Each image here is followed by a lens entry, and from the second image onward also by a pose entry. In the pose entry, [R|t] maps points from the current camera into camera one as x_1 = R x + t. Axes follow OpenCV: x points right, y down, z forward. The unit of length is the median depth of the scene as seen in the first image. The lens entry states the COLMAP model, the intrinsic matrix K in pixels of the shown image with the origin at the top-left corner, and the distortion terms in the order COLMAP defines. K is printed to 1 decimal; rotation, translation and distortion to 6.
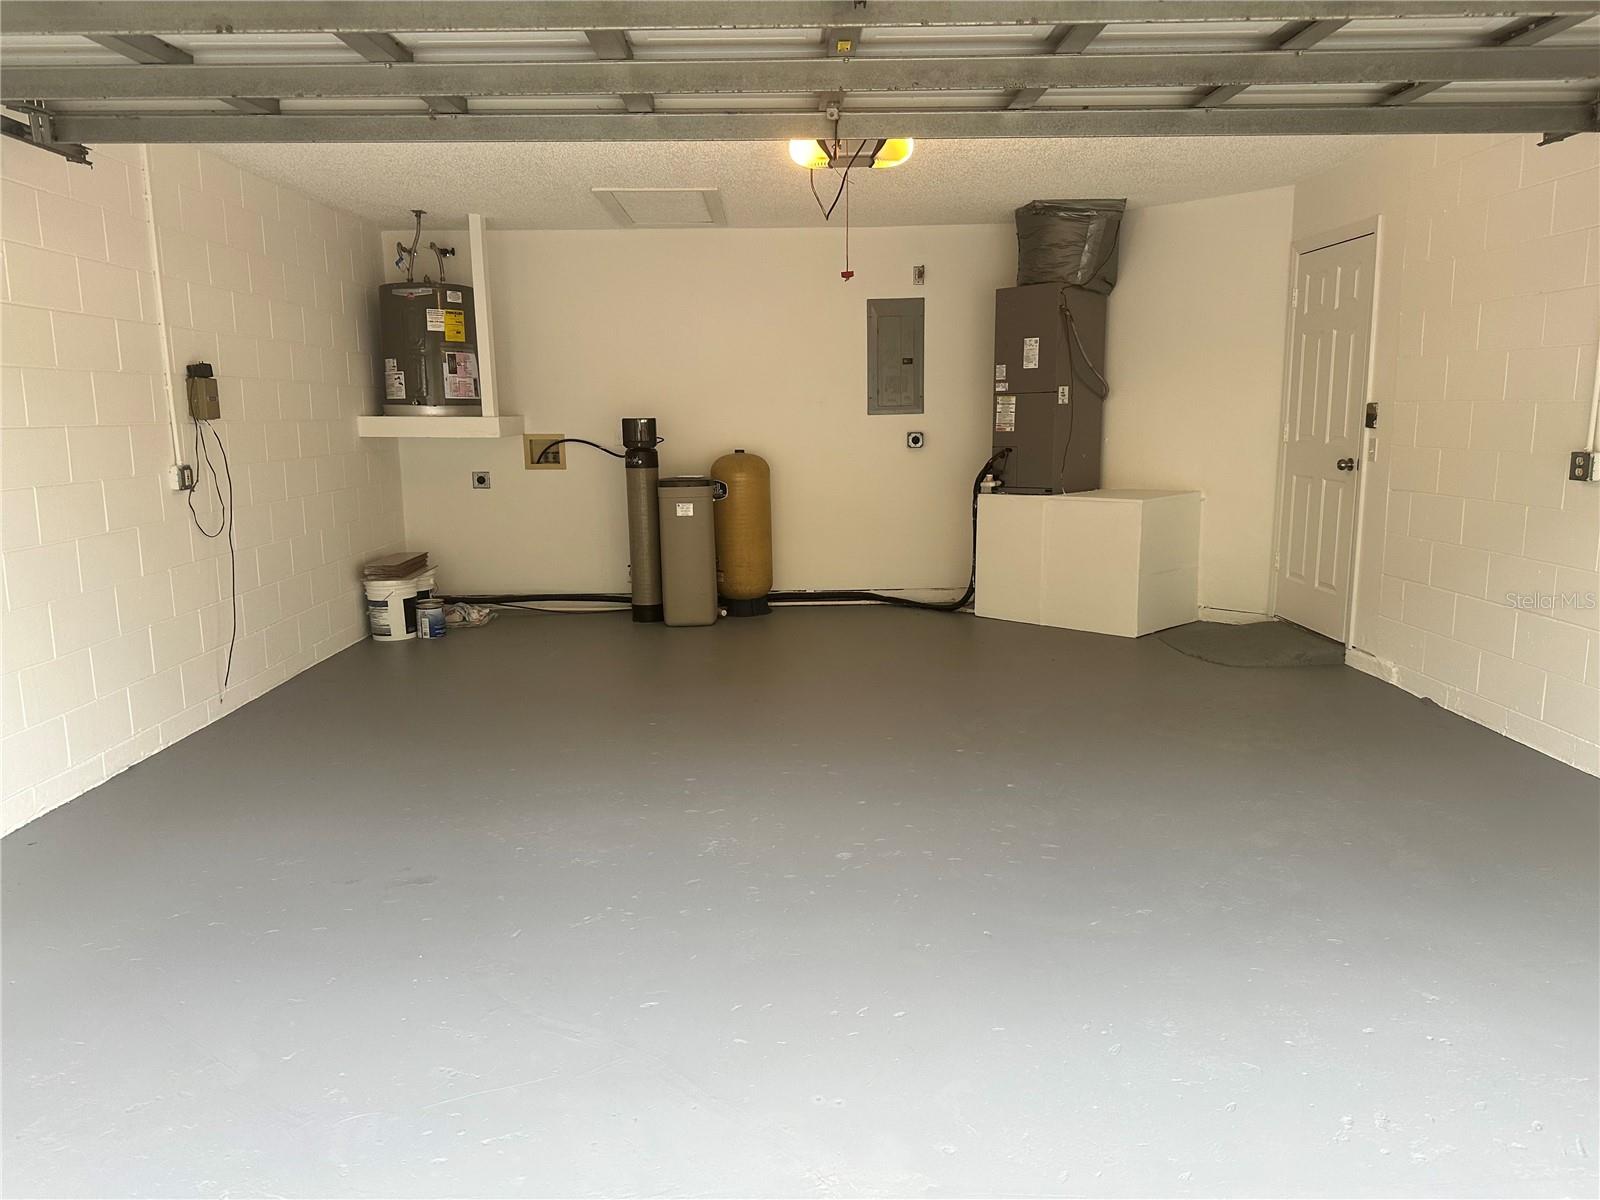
lens RADIAL K [[1113.2, 0, 803.4], [0, 1113.2, 602.0], [0, 0, 1]] dist [0.036366, -0.002410]
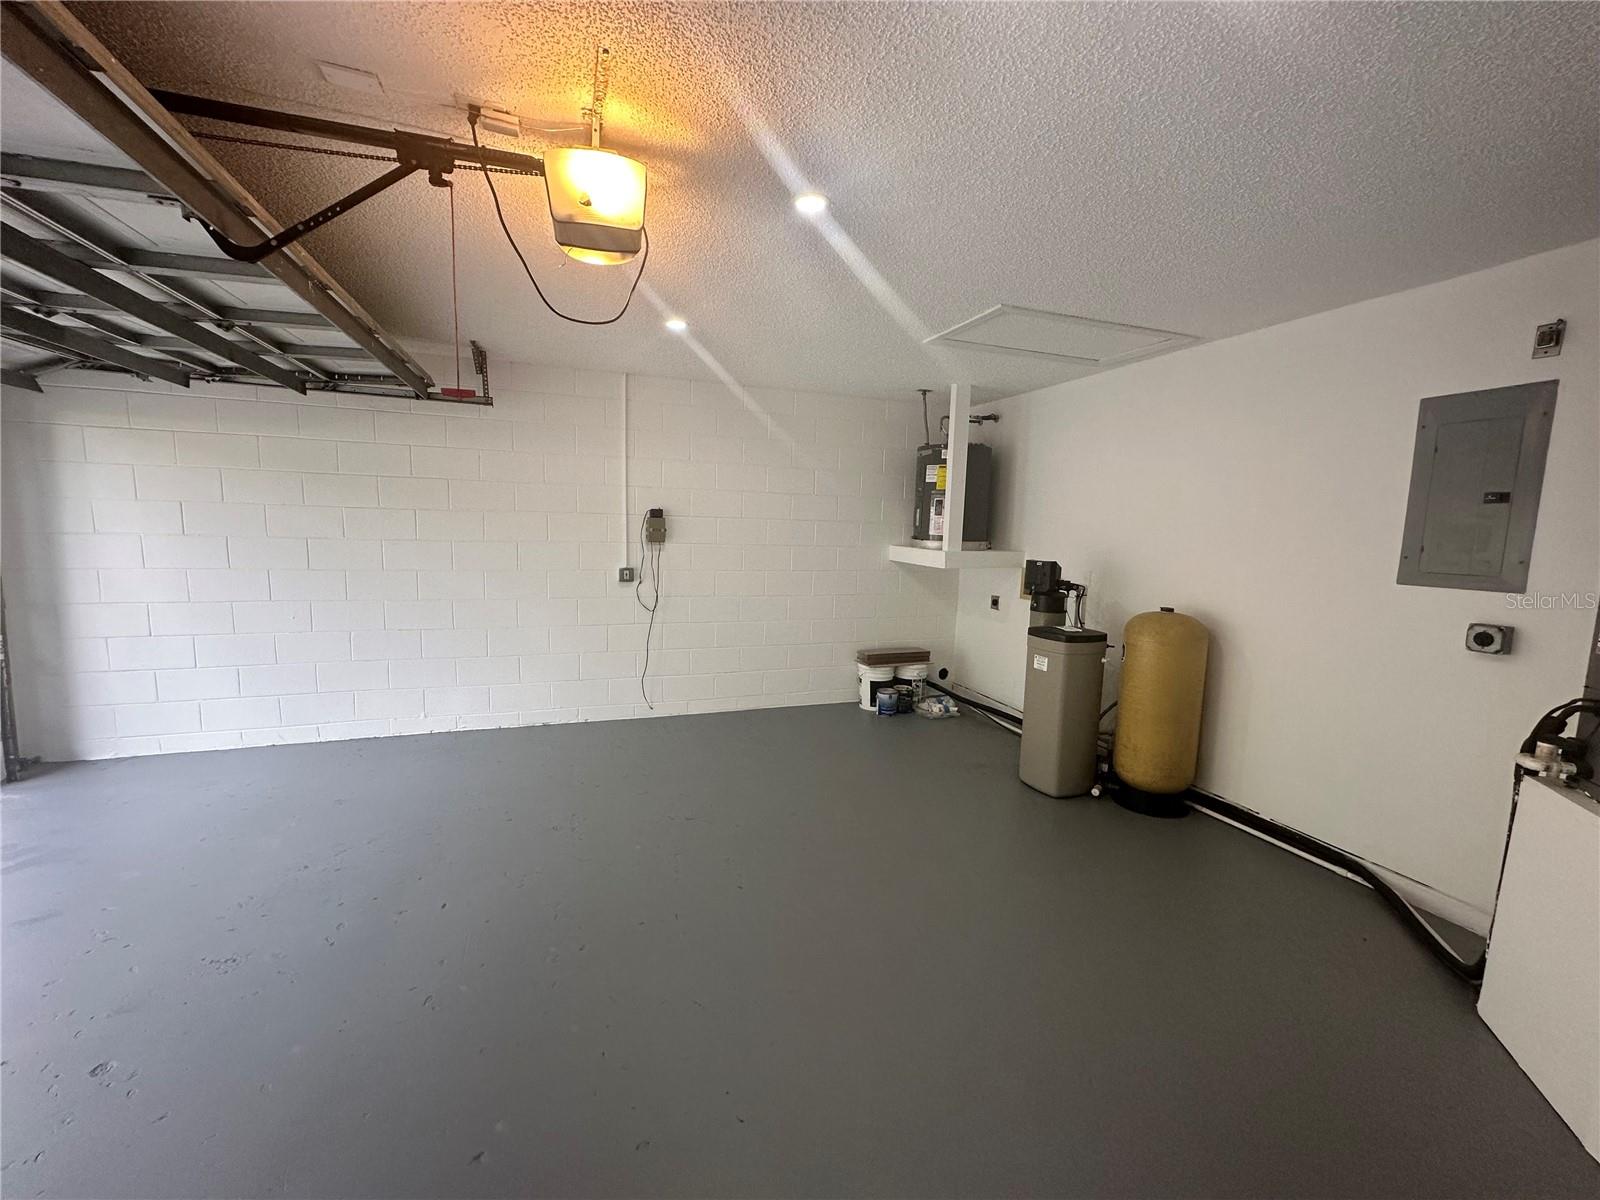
lens RADIAL K [[630.5, 0, 798.0], [0, 630.5, 592.1], [0, 0, 1]] dist [-0.000557, -0.000551]
pose [[0.334110, 0.121570, -0.934661, 0.280451], [-0.193608, 0.979353, 0.058174, -0.122122], [0.922435, 0.161521, 0.350748, 0.582728]]
